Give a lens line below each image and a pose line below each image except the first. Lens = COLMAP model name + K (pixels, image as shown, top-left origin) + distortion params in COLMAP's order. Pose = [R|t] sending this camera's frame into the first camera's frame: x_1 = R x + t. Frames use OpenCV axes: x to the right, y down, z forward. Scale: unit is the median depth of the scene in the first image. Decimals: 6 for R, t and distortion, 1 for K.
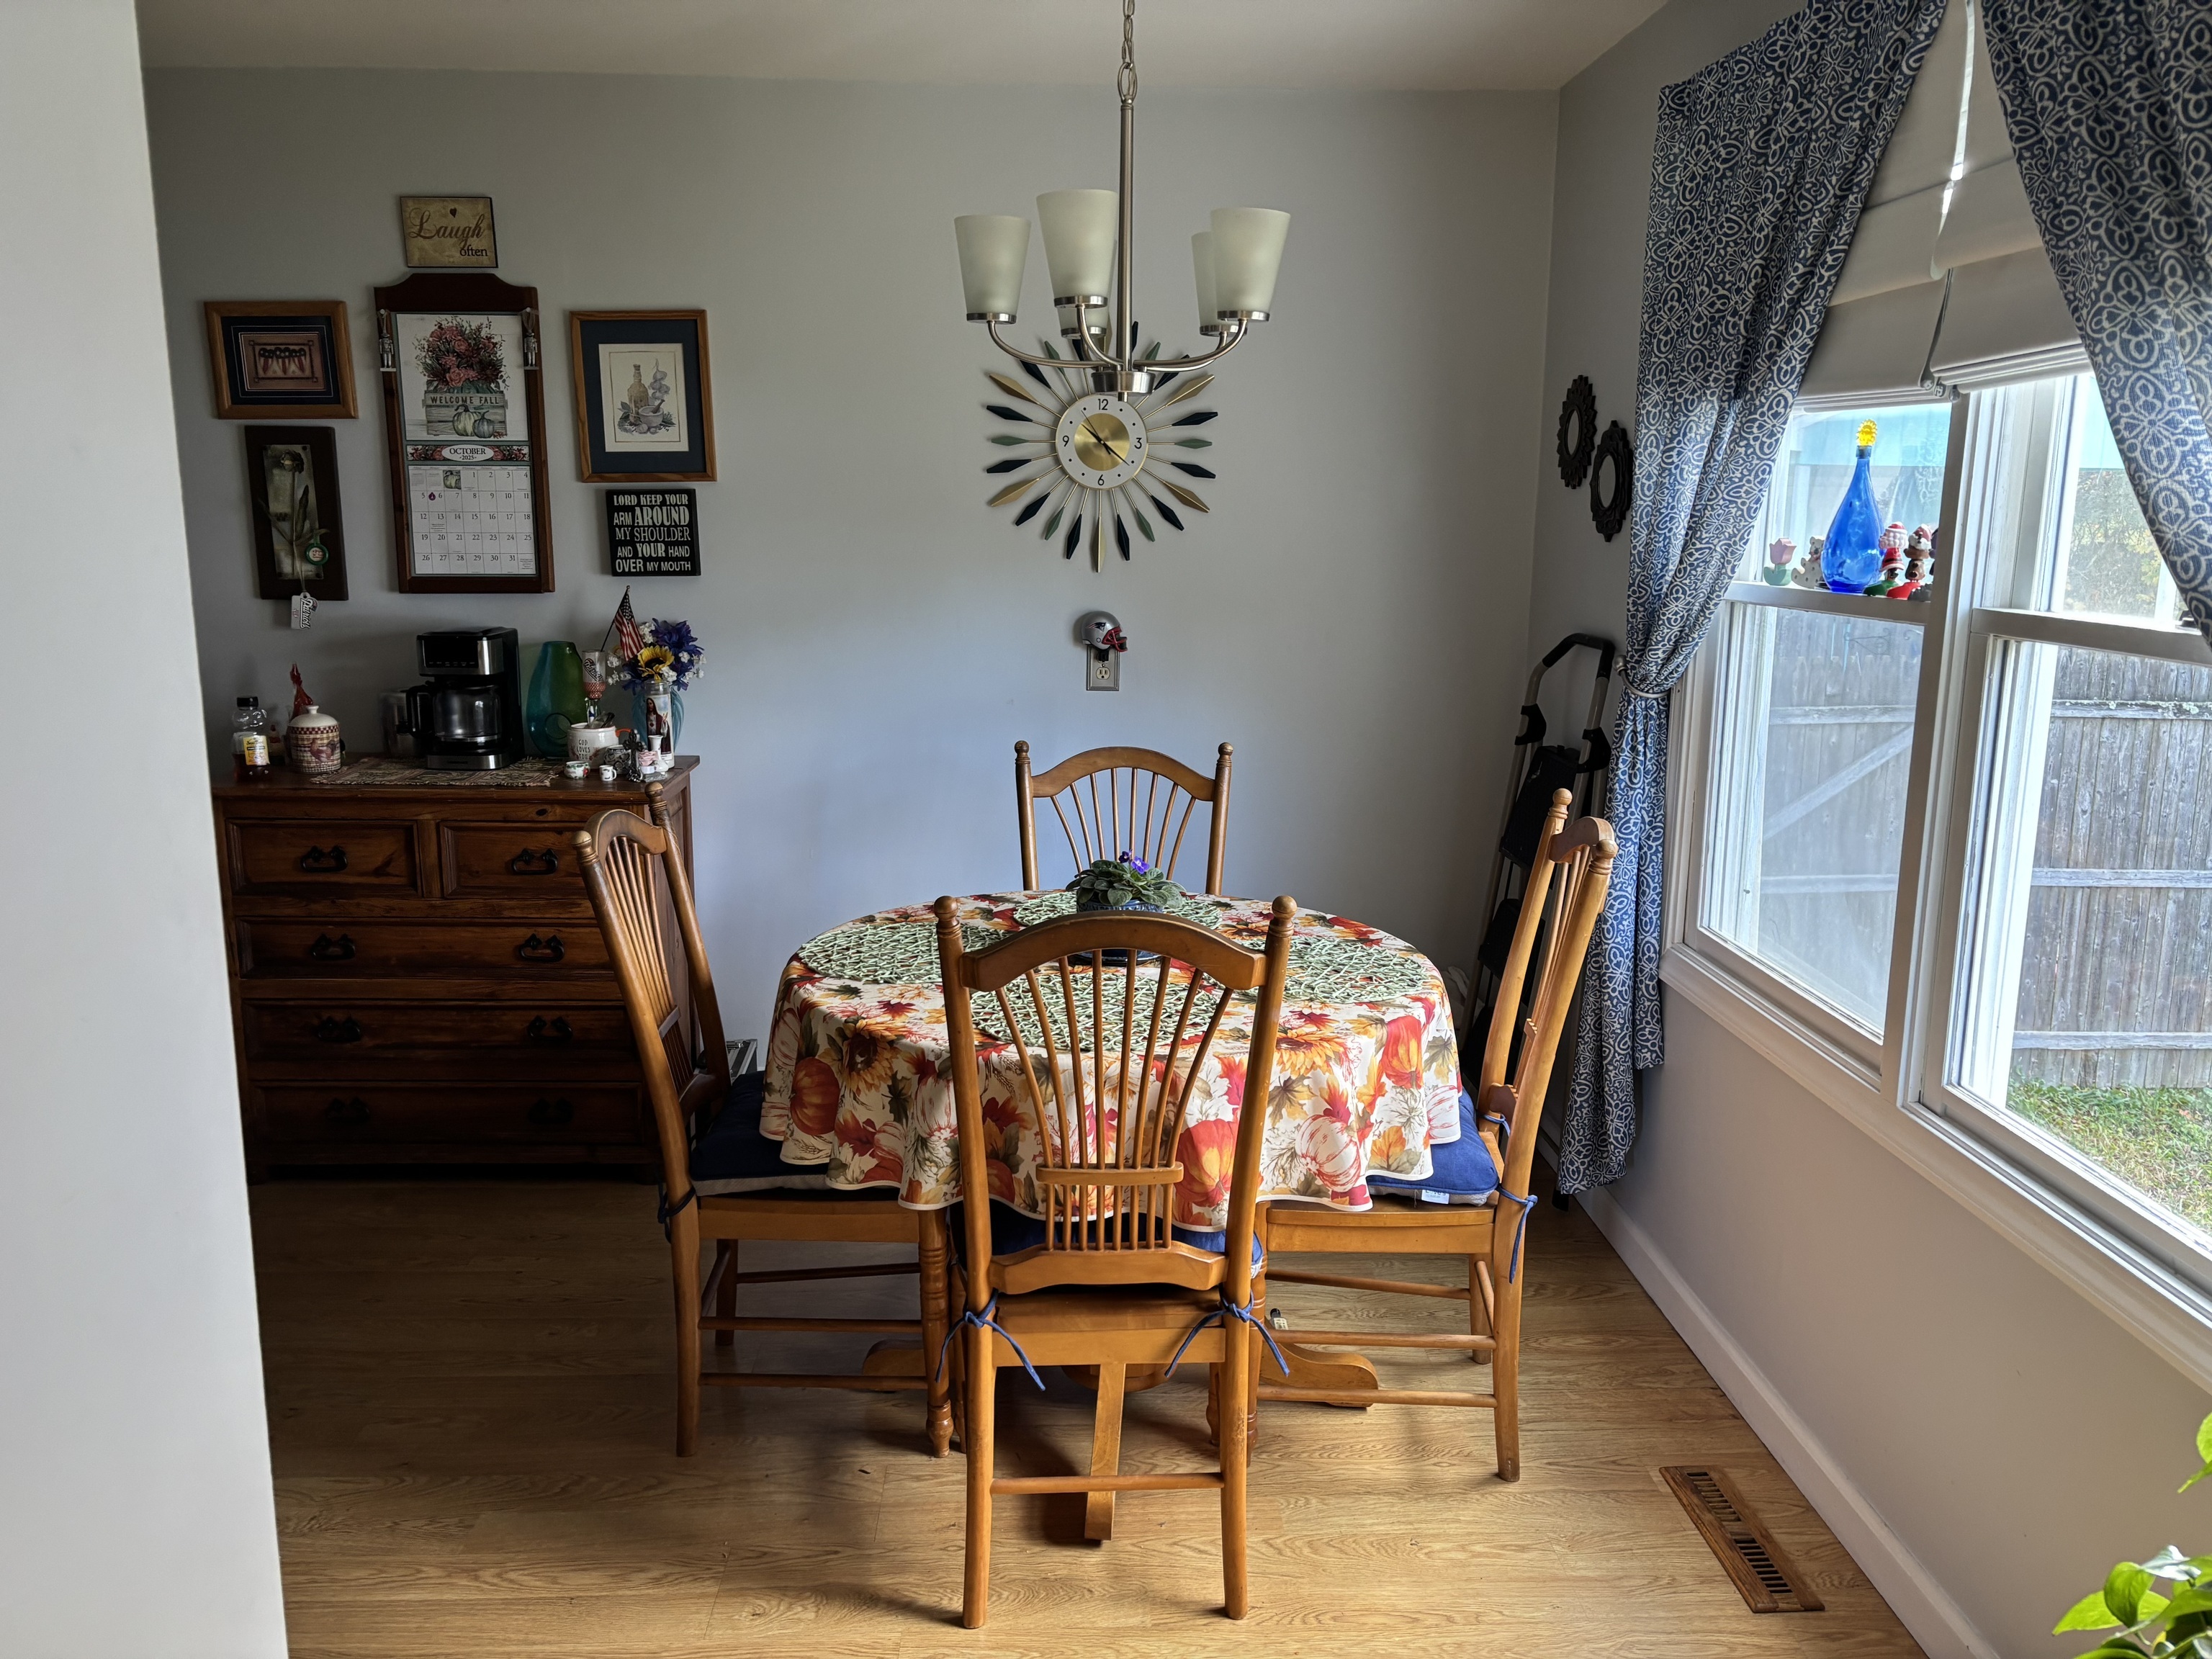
lens RADIAL K [[1668.1, 0, 1106.0], [0, 1668.1, 829.5], [0, 0, 1]] dist [-0.001255, -0.010858]
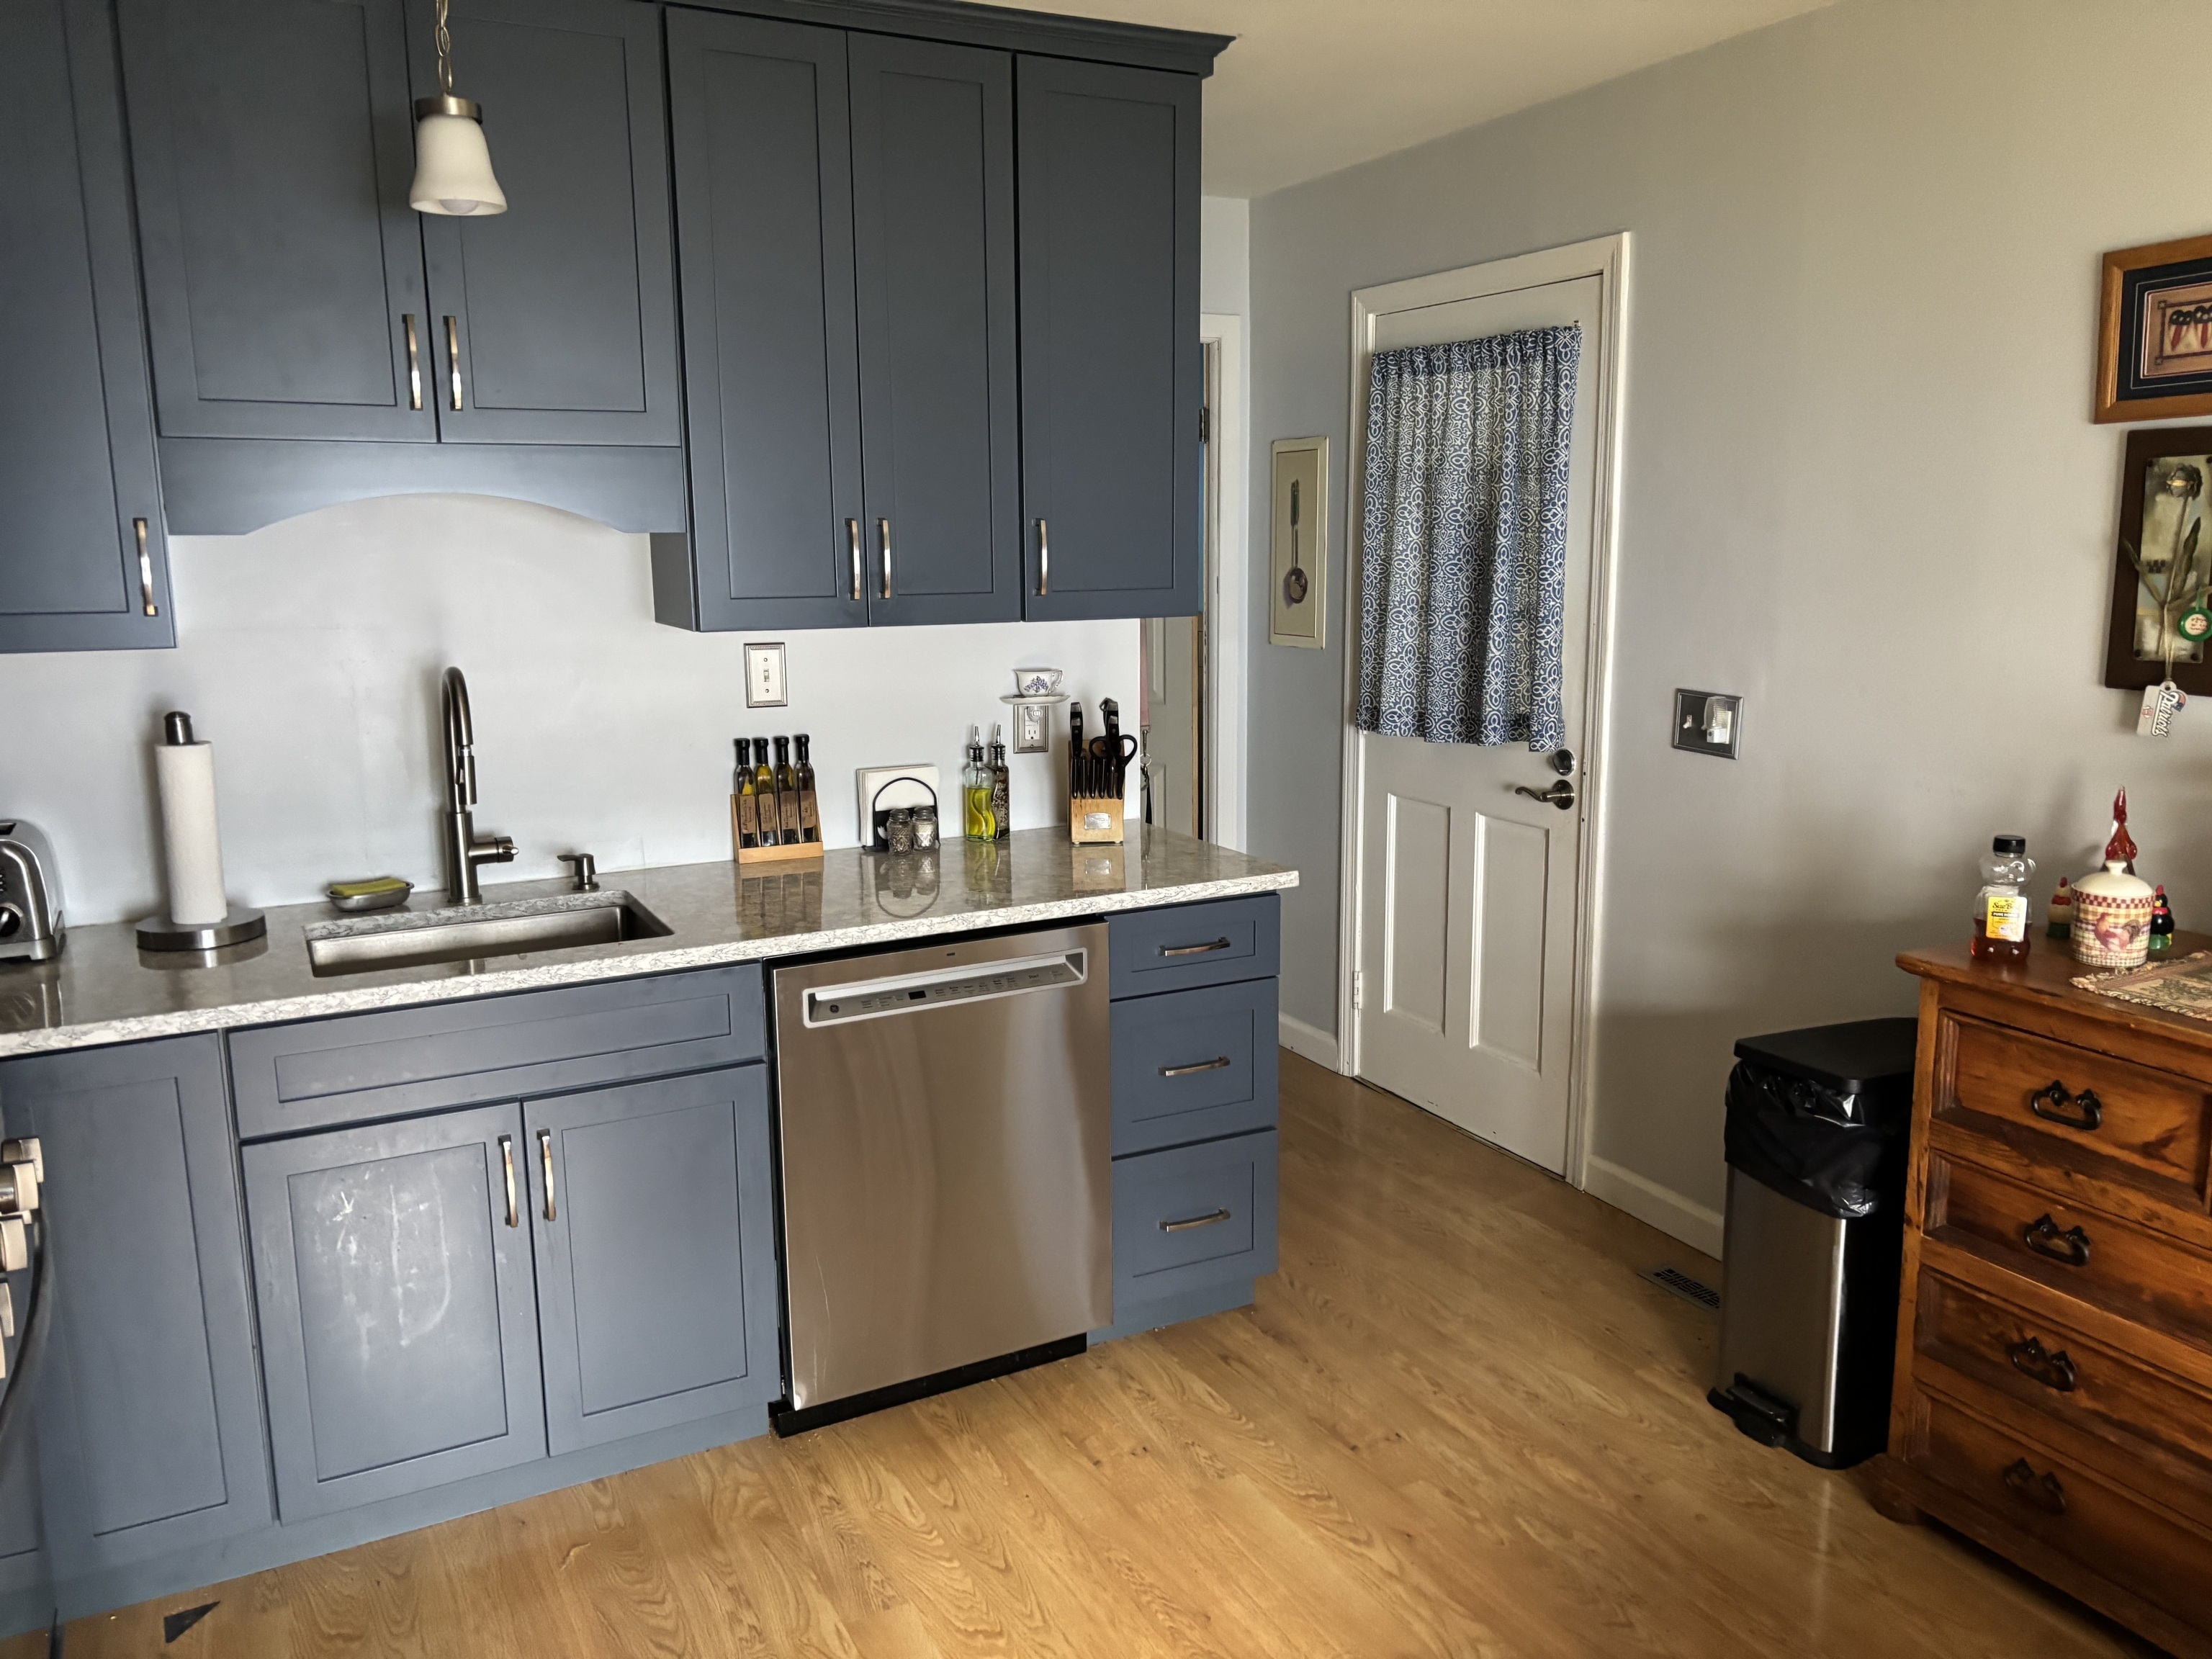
lens RADIAL K [[1668.1, 0, 1106.0], [0, 1668.1, 829.5], [0, 0, 1]] dist [-0.001255, -0.010858]
pose [[0.408529, 0.147942, -0.900676, -0.060207], [-0.158951, 0.983230, 0.089405, -0.083306], [0.898798, 0.106639, 0.425194, 0.382278]]
